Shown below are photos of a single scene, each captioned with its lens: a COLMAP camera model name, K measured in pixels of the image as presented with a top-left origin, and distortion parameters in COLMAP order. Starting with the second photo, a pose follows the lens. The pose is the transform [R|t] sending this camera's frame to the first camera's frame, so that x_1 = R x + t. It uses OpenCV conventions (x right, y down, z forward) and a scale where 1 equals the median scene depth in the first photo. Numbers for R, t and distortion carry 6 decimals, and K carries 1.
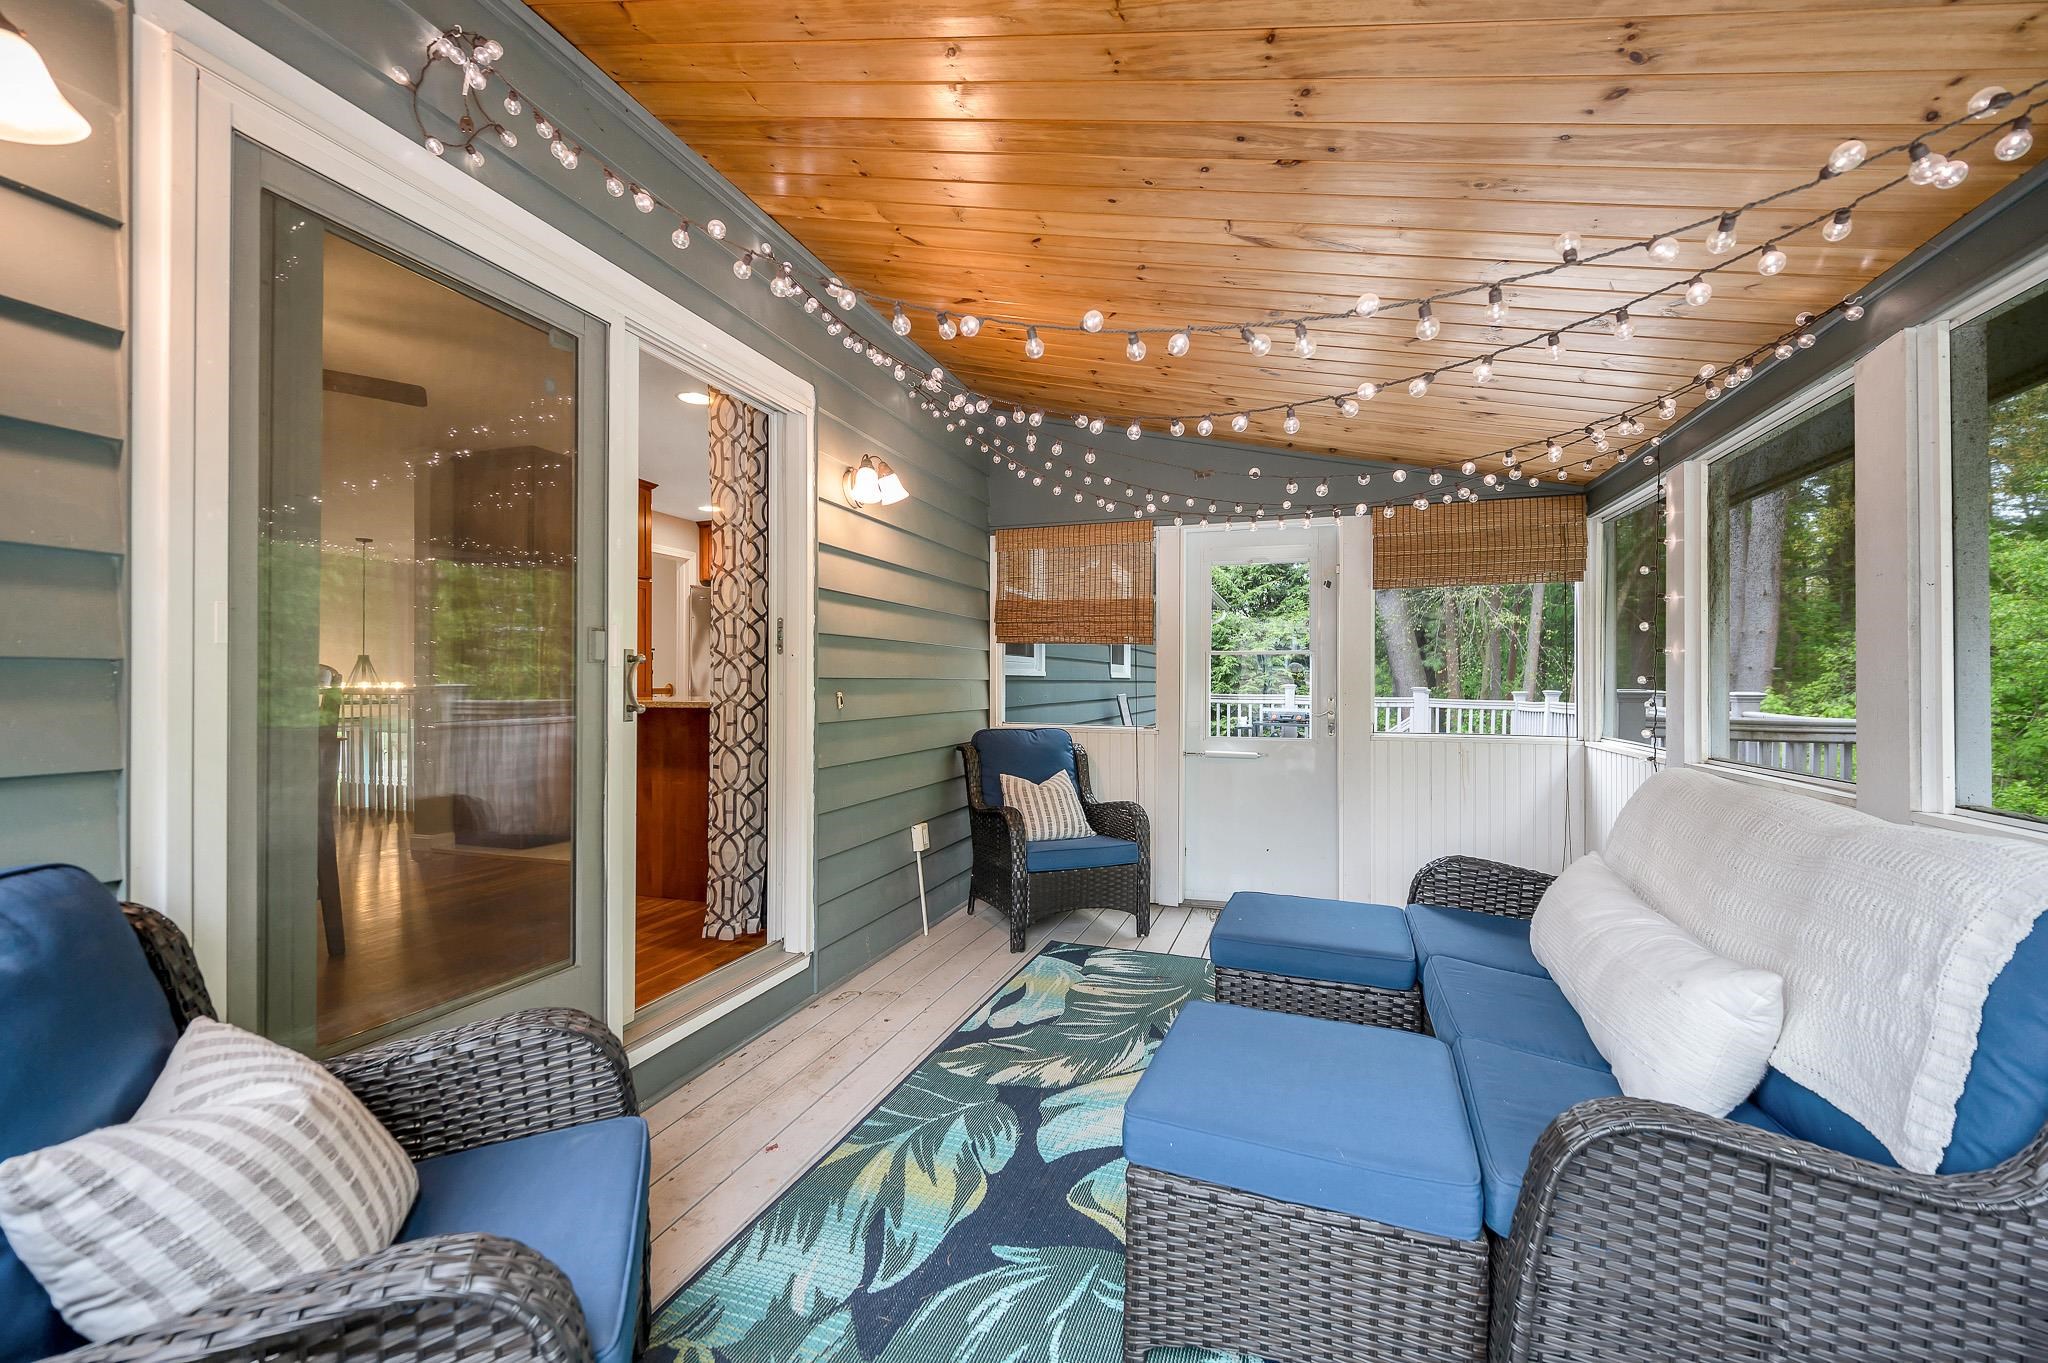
lens RADIAL K [[839.2, 0, 1024.0], [0, 839.2, 681.5], [0, 0, 1]] dist [-0.000345, -0.000047]
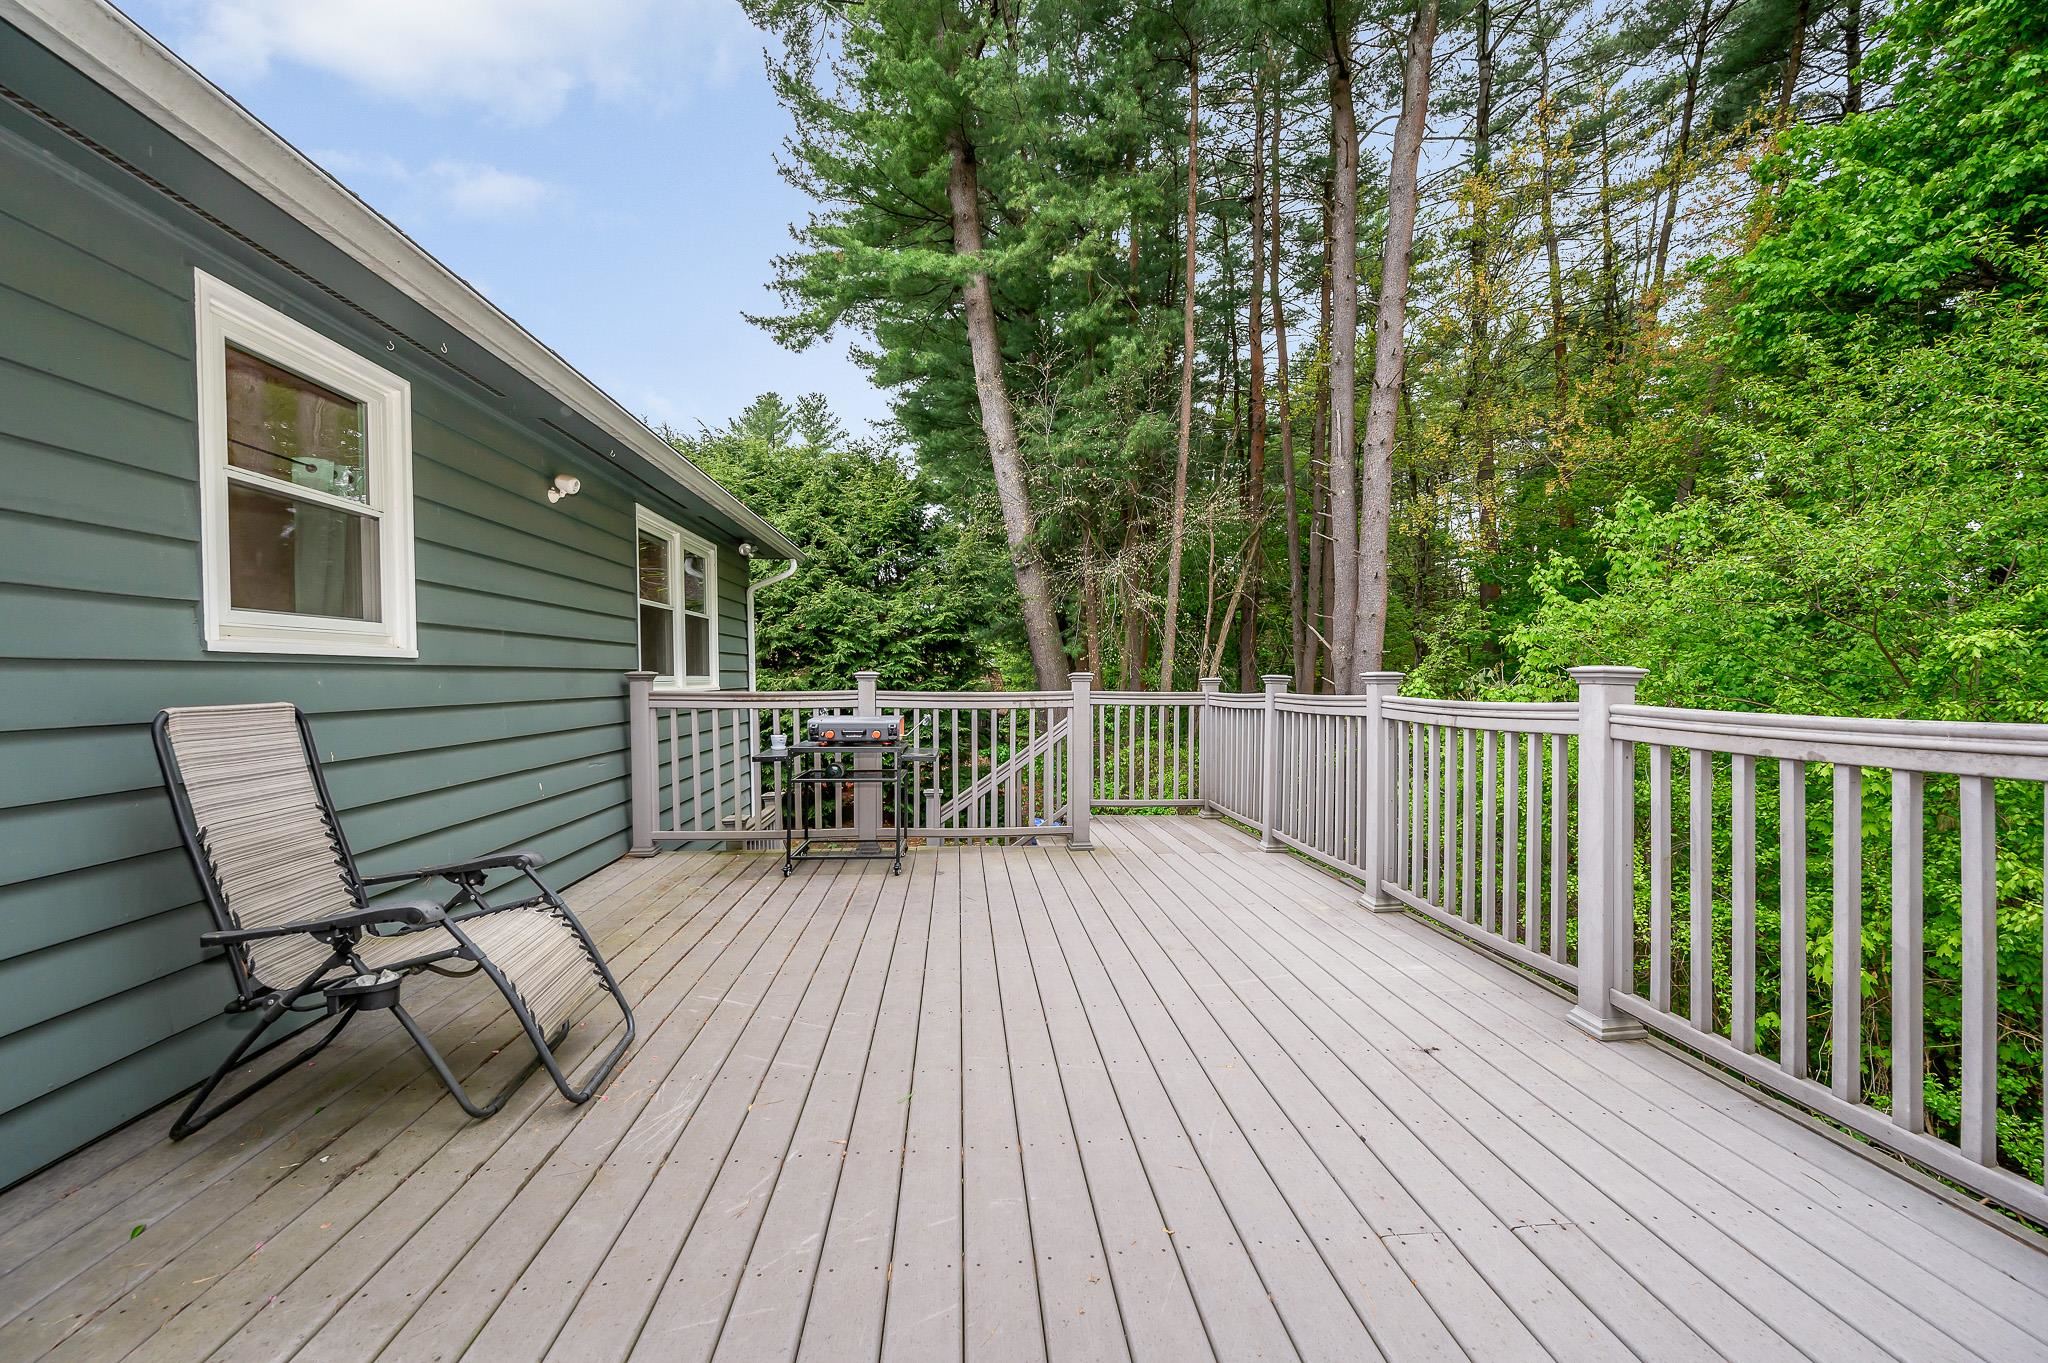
lens RADIAL K [[839.2, 0, 1024.0], [0, 839.2, 681.5], [0, 0, 1]] dist [-0.000345, -0.000047]
pose [[0.919696, -0.020373, 0.392103, 0.086464], [0.017220, 0.999785, 0.011557, 0.002046], [-0.392254, -0.003877, 0.919849, 0.201147]]
